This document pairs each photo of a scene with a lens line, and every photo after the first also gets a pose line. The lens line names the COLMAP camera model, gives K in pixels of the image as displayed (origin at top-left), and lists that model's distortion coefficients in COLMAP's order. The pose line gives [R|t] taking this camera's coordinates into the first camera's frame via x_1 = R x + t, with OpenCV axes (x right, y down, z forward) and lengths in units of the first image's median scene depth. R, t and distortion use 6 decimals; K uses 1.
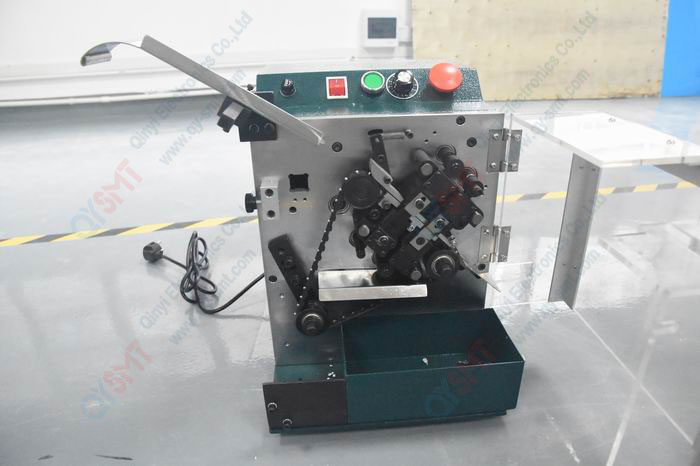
lens RADIAL K [[481.8, 0, 350.0], [0, 481.8, 233.0], [0, 0, 1]] dist [-0.086673, 0.003219]
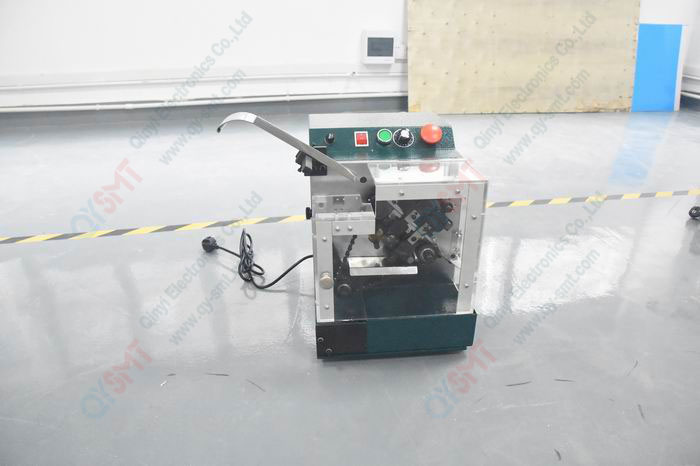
lens RADIAL K [[479.9, 0, 350.0], [0, 479.9, 233.0], [0, 0, 1]] dist [-0.092413, 0.000859]
pose [[0.999707, 0.015137, 0.018914, -0.089123], [-0.015266, 0.999861, 0.006686, -0.009910], [-0.018810, -0.006973, 0.999799, -0.549777]]
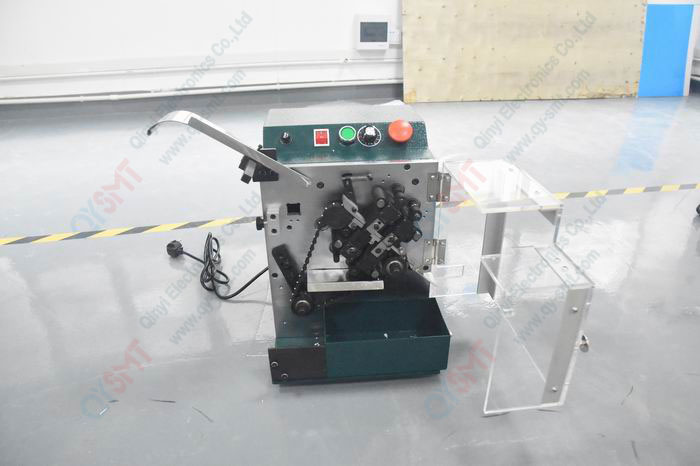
lens RADIAL K [[481.8, 0, 350.0], [0, 481.8, 233.0], [0, 0, 1]] dist [-0.086673, 0.003219]
pose [[0.999931, 0.008564, 0.008083, 0.045649], [-0.008823, 0.999431, 0.032568, -0.075083], [-0.007800, -0.032637, 0.999437, -0.393471]]
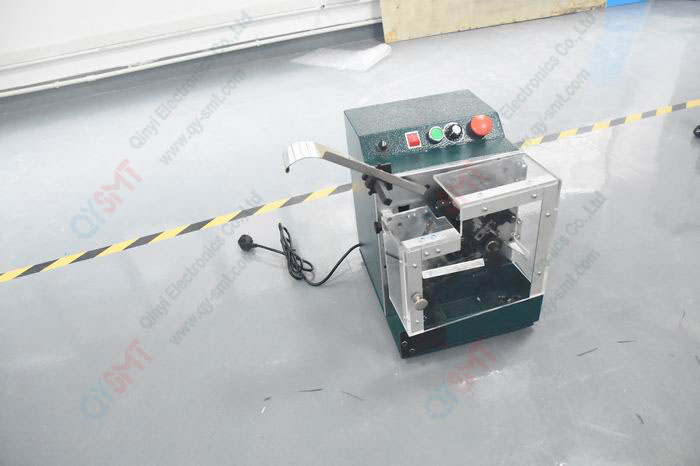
lens RADIAL K [[481.8, 0, 350.0], [0, 481.8, 233.0], [0, 0, 1]] dist [-0.086673, 0.003219]
pose [[0.987659, -0.142554, 0.064866, -0.367673], [0.128778, 0.974888, 0.181688, -0.319678], [-0.089137, -0.171092, 0.981215, -0.532388]]
